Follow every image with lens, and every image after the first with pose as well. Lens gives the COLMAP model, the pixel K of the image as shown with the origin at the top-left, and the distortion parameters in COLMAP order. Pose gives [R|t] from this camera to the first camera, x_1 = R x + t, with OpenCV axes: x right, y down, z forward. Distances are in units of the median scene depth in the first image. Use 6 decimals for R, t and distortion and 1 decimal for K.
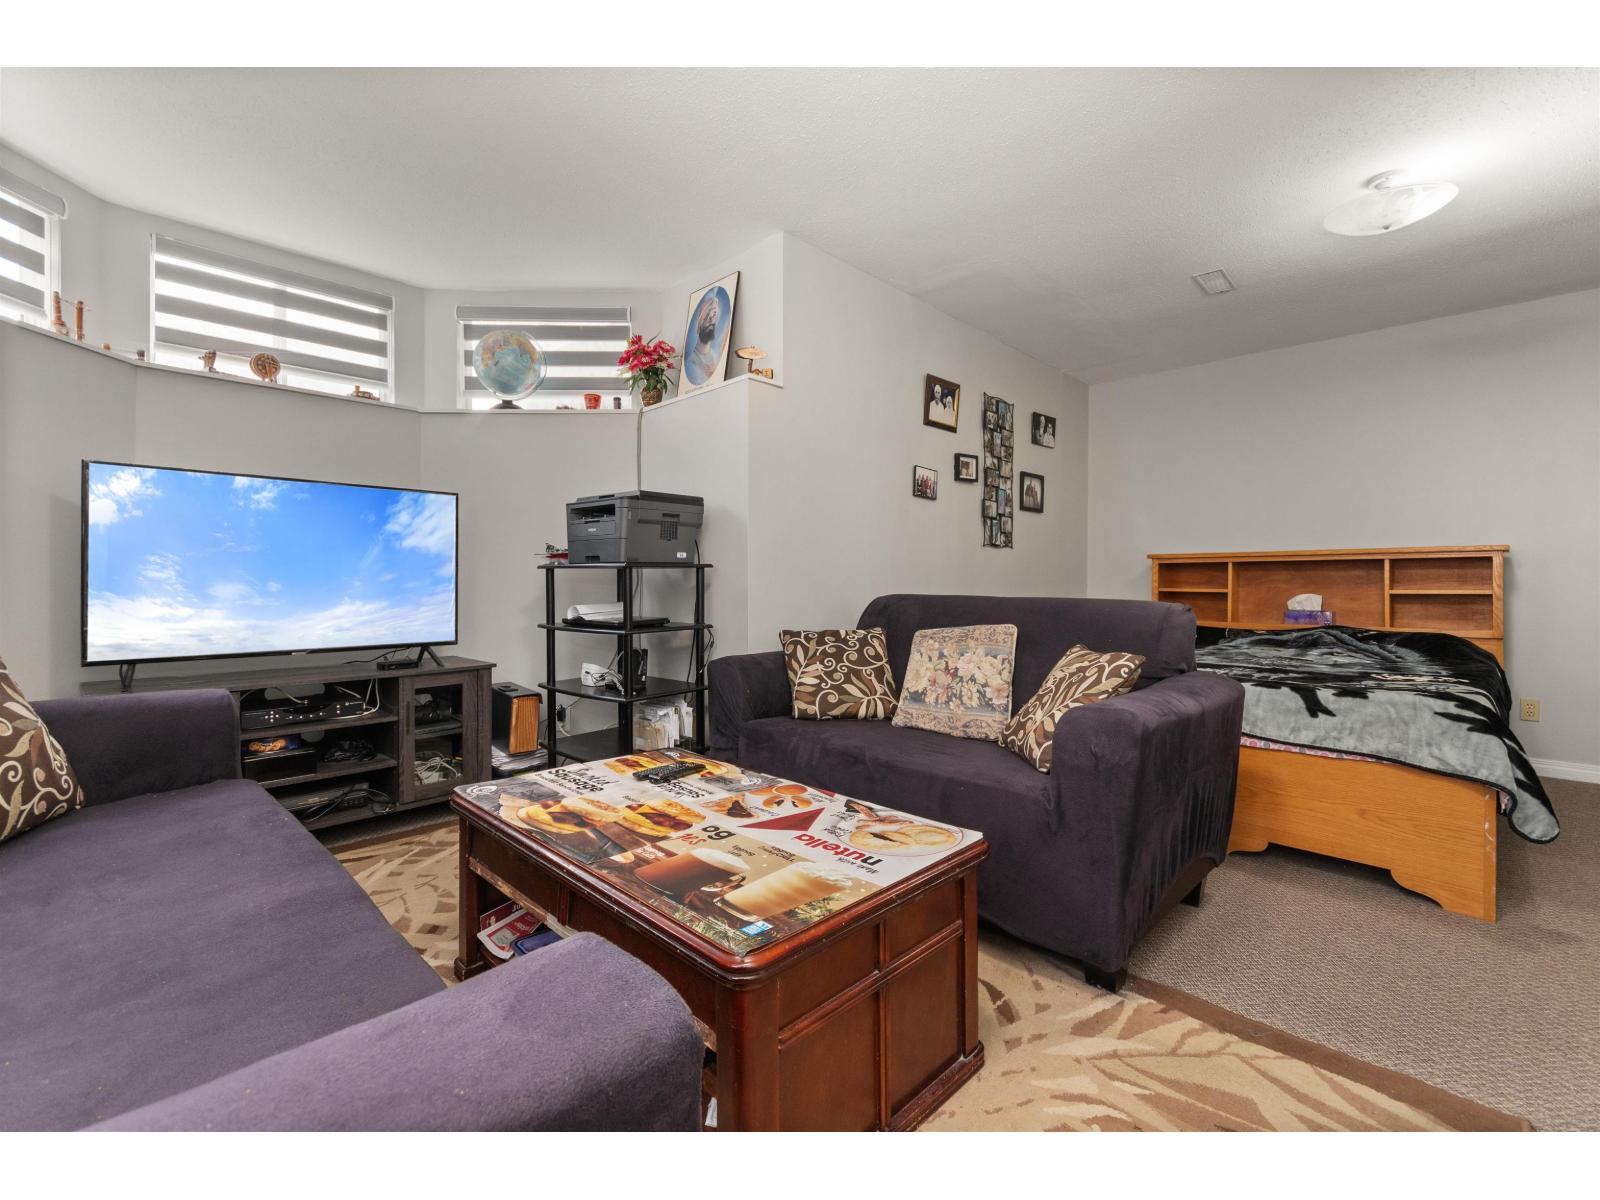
lens RADIAL K [[703.9, 0, 799.4], [0, 703.9, 586.4], [0, 0, 1]] dist [0.005829, 0.000149]
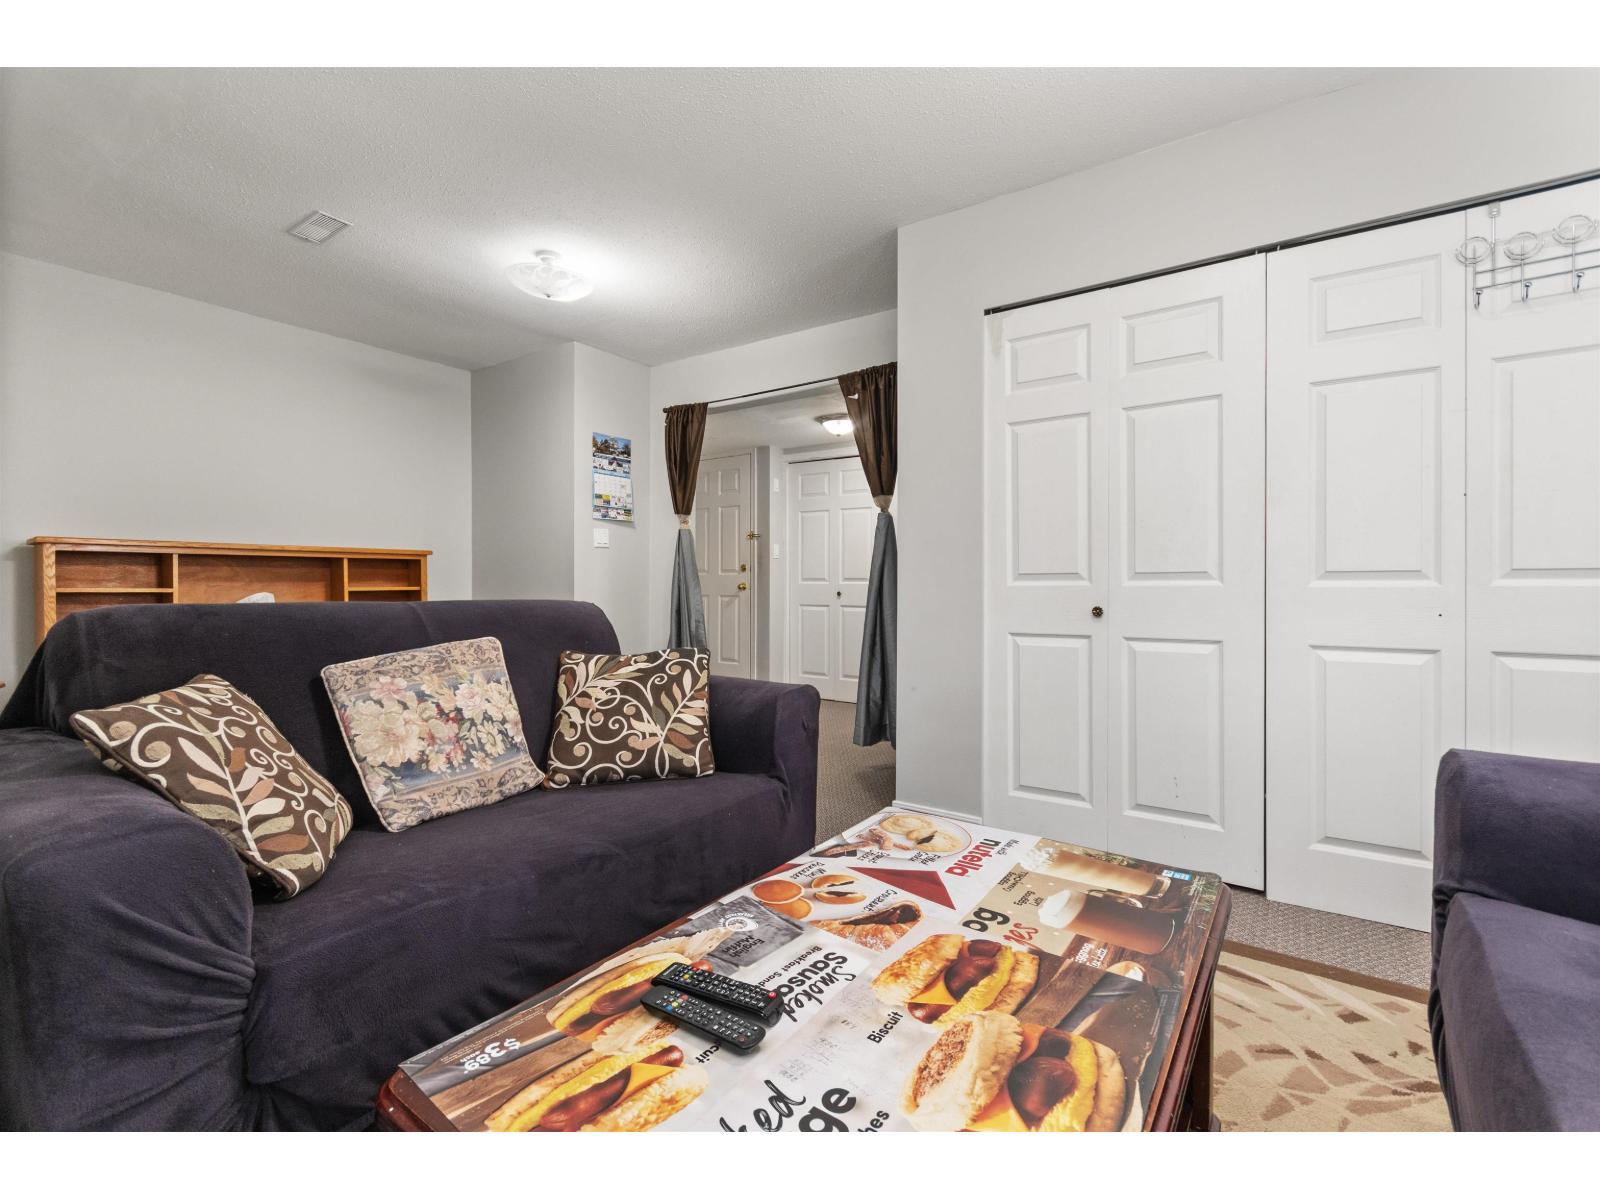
lens RADIAL K [[703.9, 0, 801.2], [0, 703.9, 596.9], [0, 0, 1]] dist [0.005829, 0.000149]
pose [[-0.148701, -0.022929, 0.988616, -0.487973], [0.003069, 0.999716, 0.023648, -0.005266], [-0.988877, 0.006551, -0.148588, 0.776054]]
